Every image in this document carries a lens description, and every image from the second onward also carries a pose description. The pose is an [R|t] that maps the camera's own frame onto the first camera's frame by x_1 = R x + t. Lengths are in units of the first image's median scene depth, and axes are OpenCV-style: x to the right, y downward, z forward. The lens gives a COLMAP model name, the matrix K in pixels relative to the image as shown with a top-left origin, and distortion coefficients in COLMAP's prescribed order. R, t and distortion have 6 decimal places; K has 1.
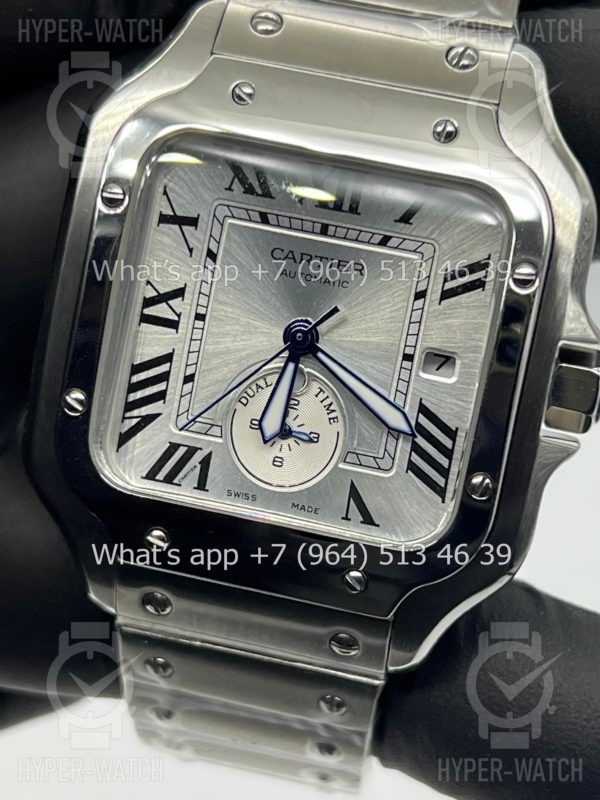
lens RADIAL K [[1887.2, 0, 291.0], [0, 1887.2, 377.1], [0, 0, 1]] dist [0.121966, 0.000000]
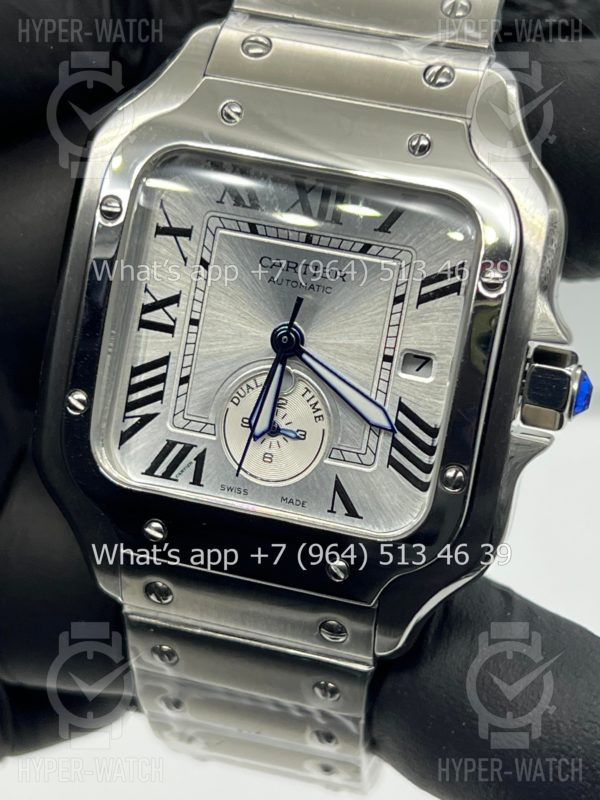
lens RADIAL K [[1887.2, 0, 286.0], [0, 1887.2, 381.1], [0, 0, 1]] dist [0.121966, 0.000000]
pose [[0.997531, -0.004410, -0.070087, 0.078373], [0.002984, 0.999787, -0.020445, 0.023524], [0.070162, 0.020186, 0.997331, -0.059858]]
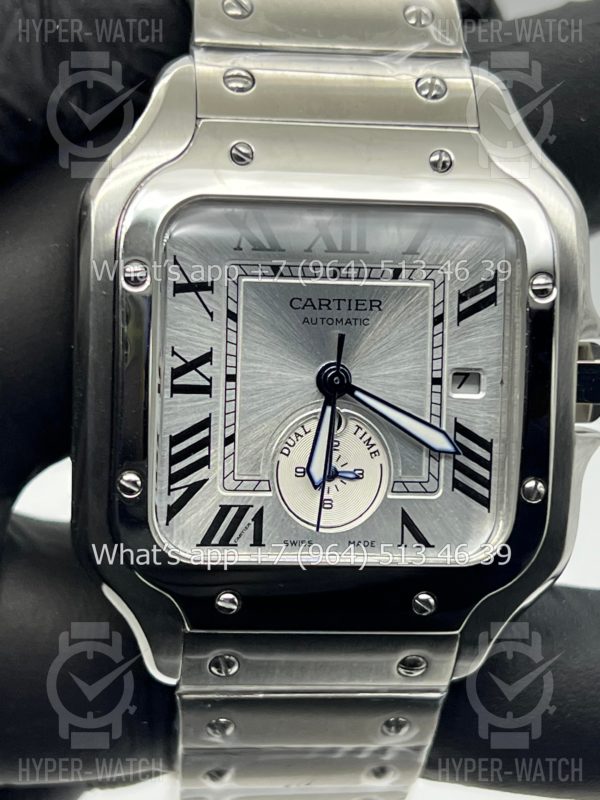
lens RADIAL K [[1887.2, 0, 299.5], [0, 1887.2, 394.4], [0, 0, 1]] dist [0.121966, 0.000000]
pose [[0.956470, -0.176959, 0.232055, -0.249435], [0.175042, 0.984134, 0.029000, -0.046065], [-0.233505, 0.012882, 0.972270, 0.009476]]
